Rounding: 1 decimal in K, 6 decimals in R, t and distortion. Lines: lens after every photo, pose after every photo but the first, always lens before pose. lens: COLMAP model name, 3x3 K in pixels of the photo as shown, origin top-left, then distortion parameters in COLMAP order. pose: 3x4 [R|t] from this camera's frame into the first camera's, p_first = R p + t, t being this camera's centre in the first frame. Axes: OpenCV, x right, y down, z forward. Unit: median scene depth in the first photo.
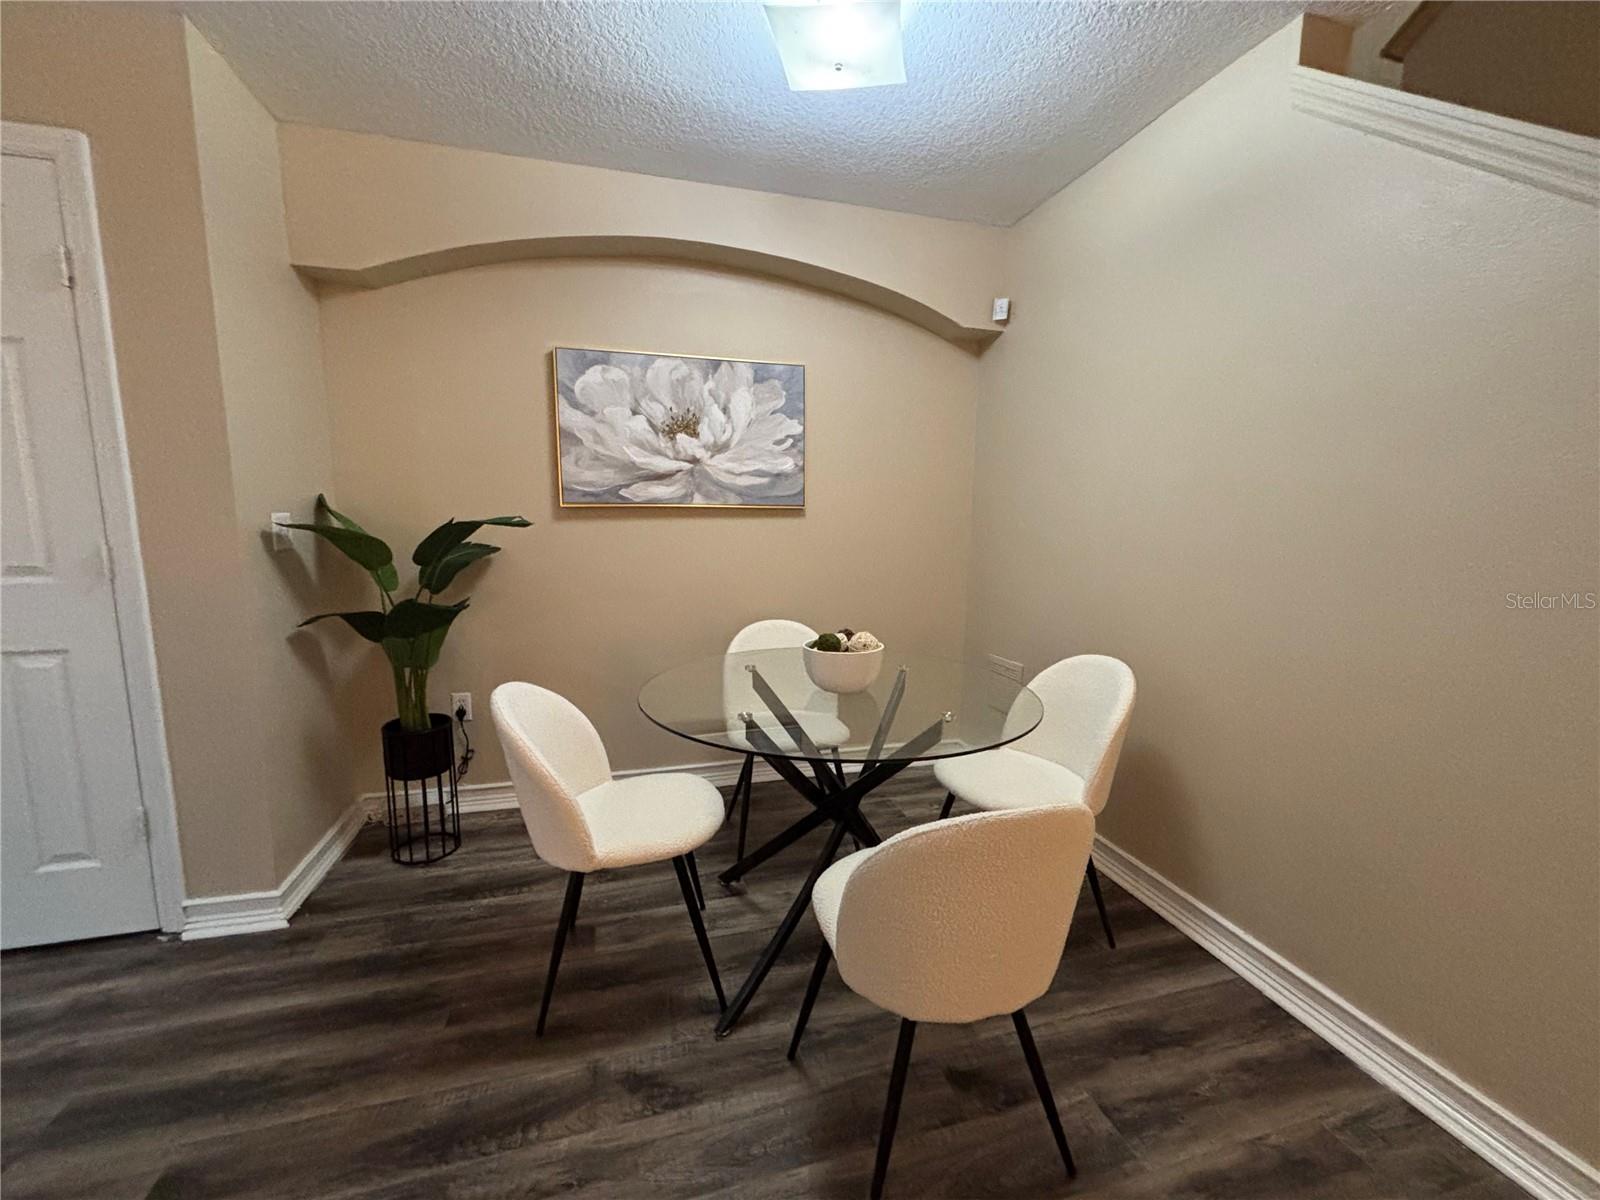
lens RADIAL K [[644.5, 0, 798.9], [0, 644.5, 600.7], [0, 0, 1]] dist [0.006666, -0.000098]
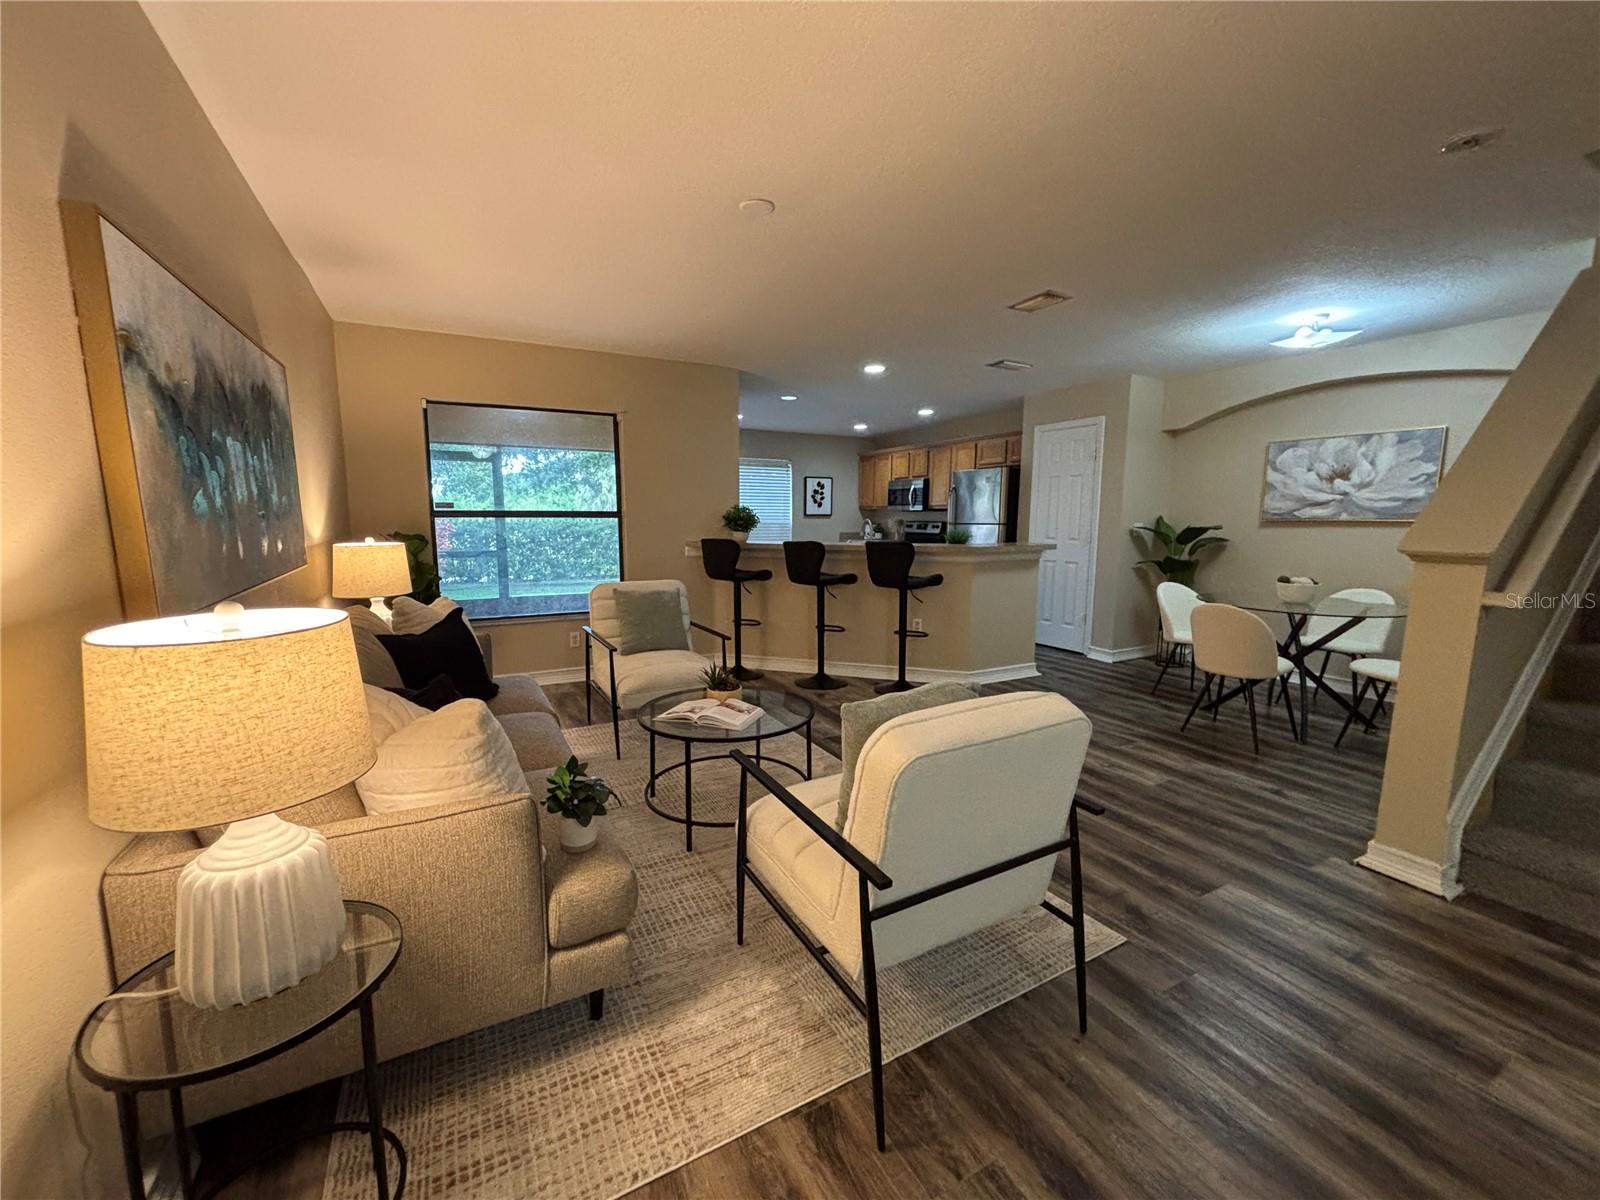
lens RADIAL K [[644.5, 0, 799.6], [0, 644.5, 600.2], [0, 0, 1]] dist [0.006666, -0.000098]
pose [[0.220980, 0.118924, -0.968001, 1.268602], [-0.132122, 0.987038, 0.091101, 0.103070], [0.966288, 0.107762, 0.233828, -0.817102]]
